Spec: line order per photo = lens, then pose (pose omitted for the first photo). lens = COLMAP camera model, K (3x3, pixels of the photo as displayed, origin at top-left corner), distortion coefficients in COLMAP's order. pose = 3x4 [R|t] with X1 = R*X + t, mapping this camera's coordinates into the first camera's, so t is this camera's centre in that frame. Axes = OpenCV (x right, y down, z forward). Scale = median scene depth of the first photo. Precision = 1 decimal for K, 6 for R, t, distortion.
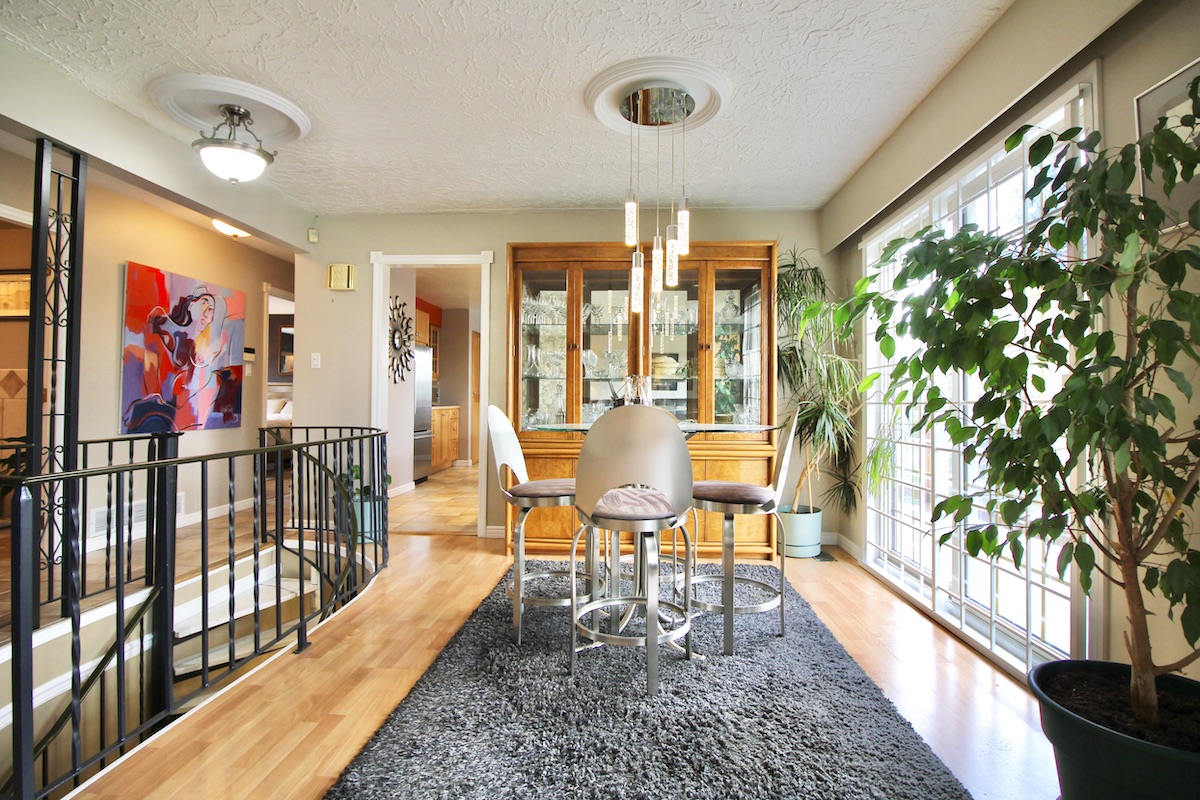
lens RADIAL K [[563.0, 0, 601.8], [0, 563.0, 398.4], [0, 0, 1]] dist [-0.000959, -0.000029]
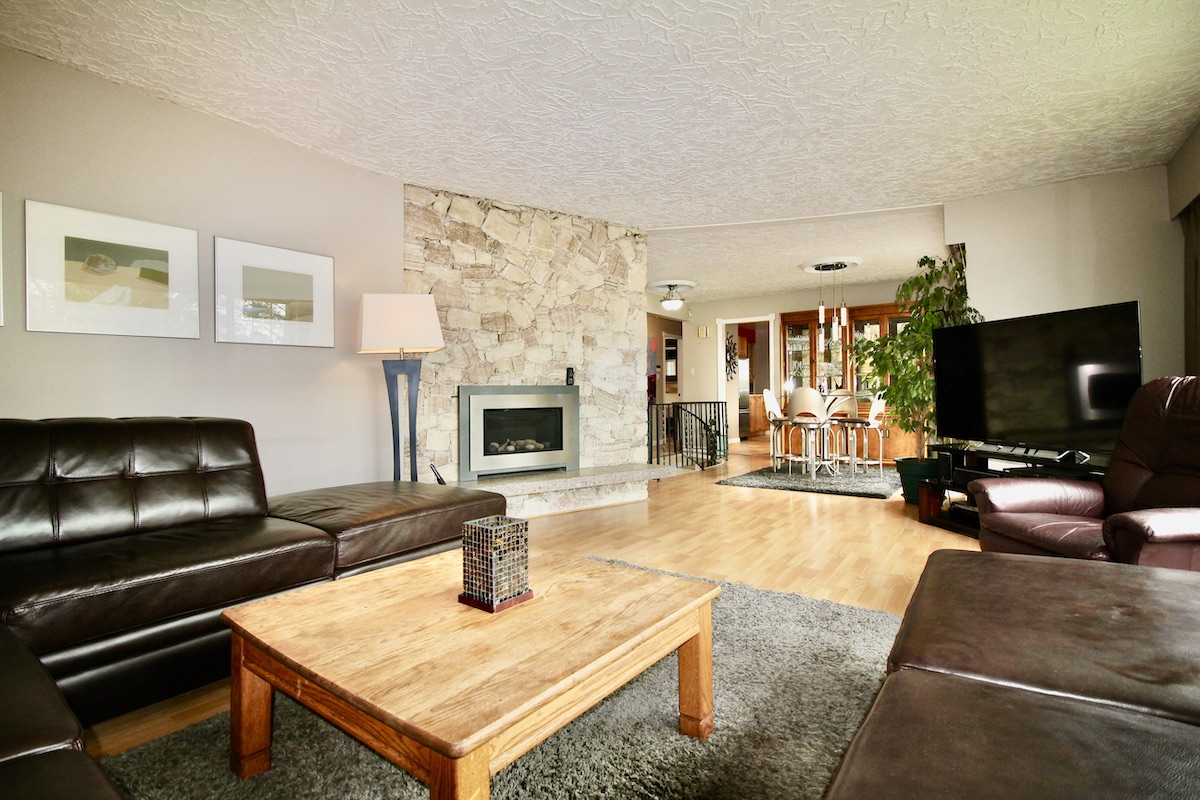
lens RADIAL K [[563.0, 0, 598.6], [0, 563.0, 394.3], [0, 0, 1]] dist [-0.000959, -0.000029]
pose [[0.842433, -0.020328, -0.538417, 0.280881], [0.024967, 0.999687, 0.001322, 0.006602], [0.538222, -0.014557, 0.842677, -0.821986]]
